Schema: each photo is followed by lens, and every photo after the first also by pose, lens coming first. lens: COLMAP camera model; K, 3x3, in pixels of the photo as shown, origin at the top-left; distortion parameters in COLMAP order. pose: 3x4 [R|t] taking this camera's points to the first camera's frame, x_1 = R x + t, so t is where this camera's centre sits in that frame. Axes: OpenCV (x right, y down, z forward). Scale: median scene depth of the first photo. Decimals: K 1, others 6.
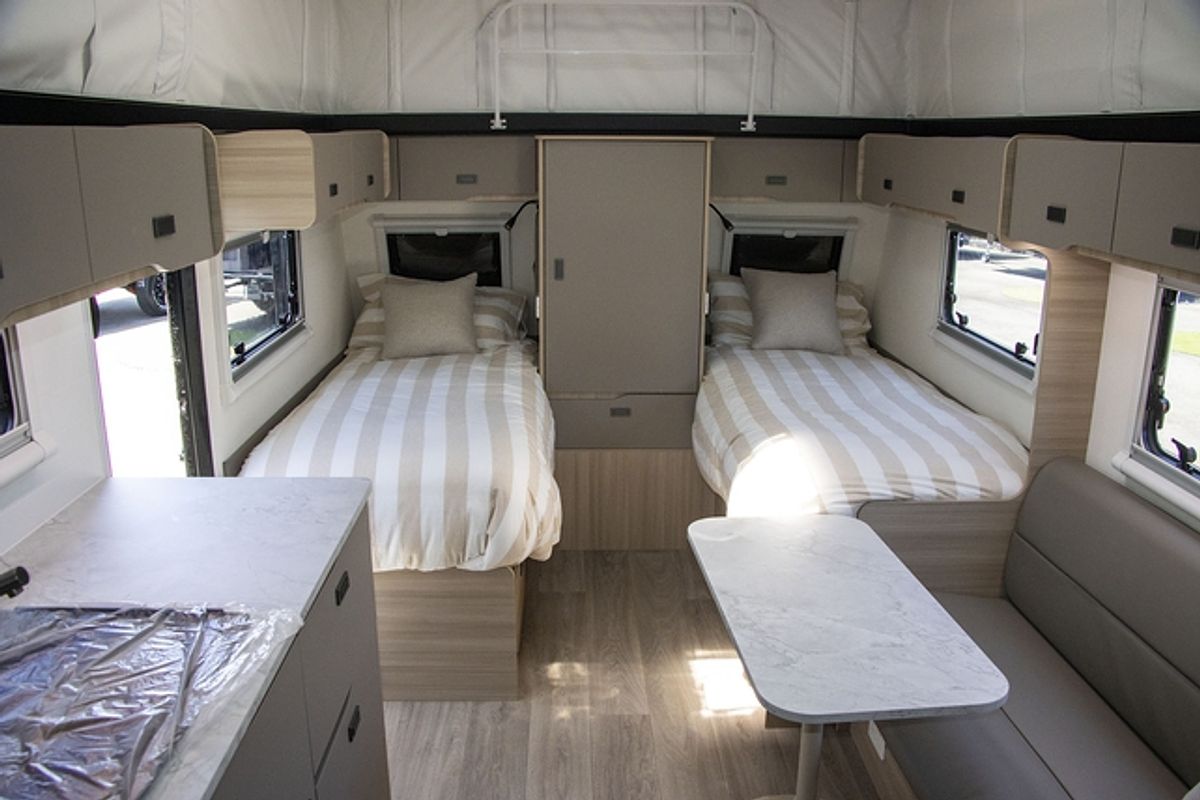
lens RADIAL K [[998.4, 0, 594.8], [0, 998.4, 415.5], [0, 0, 1]] dist [-0.168308, 0.131699]
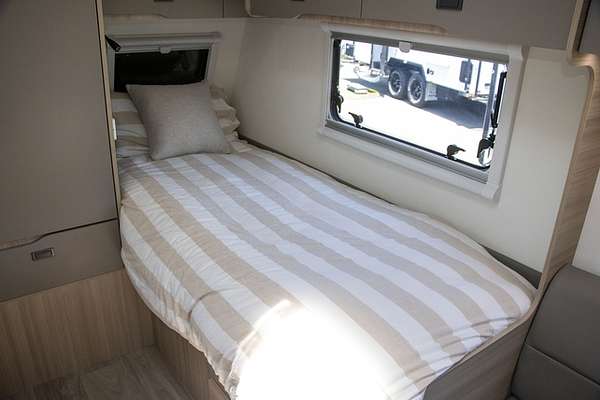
lens RADIAL K [[499.2, 0, 297.4], [0, 499.2, 207.7], [0, 0, 1]] dist [-0.168308, 0.131699]
pose [[0.828774, -0.207129, 0.519838, -0.002225], [0.130785, 0.974942, 0.179956, -0.098025], [-0.544085, -0.081156, 0.835096, 0.486903]]
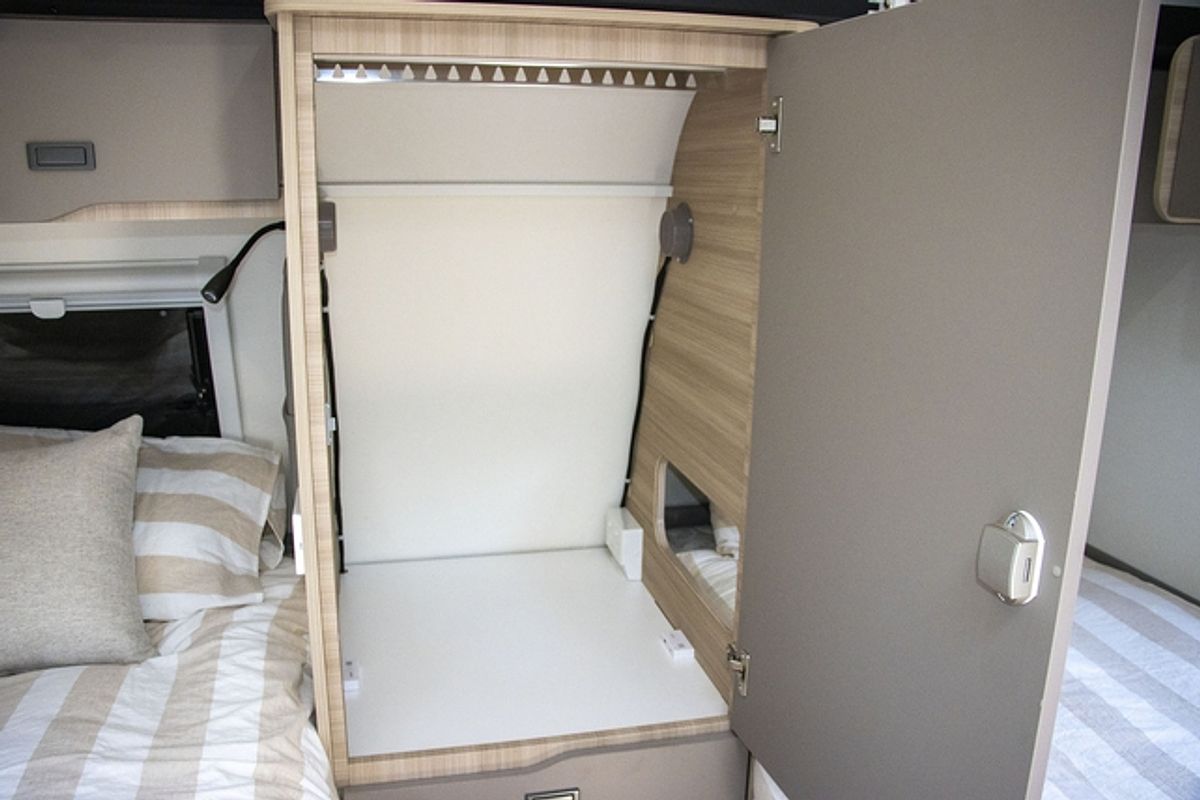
lens RADIAL K [[998.4, 0, 594.8], [0, 998.4, 415.5], [0, 0, 1]] dist [-0.168308, 0.131699]
pose [[0.979794, -0.040561, 0.195853, -0.023279], [0.046745, 0.998540, -0.027057, -0.136094], [-0.194470, 0.035666, 0.980260, 0.653469]]
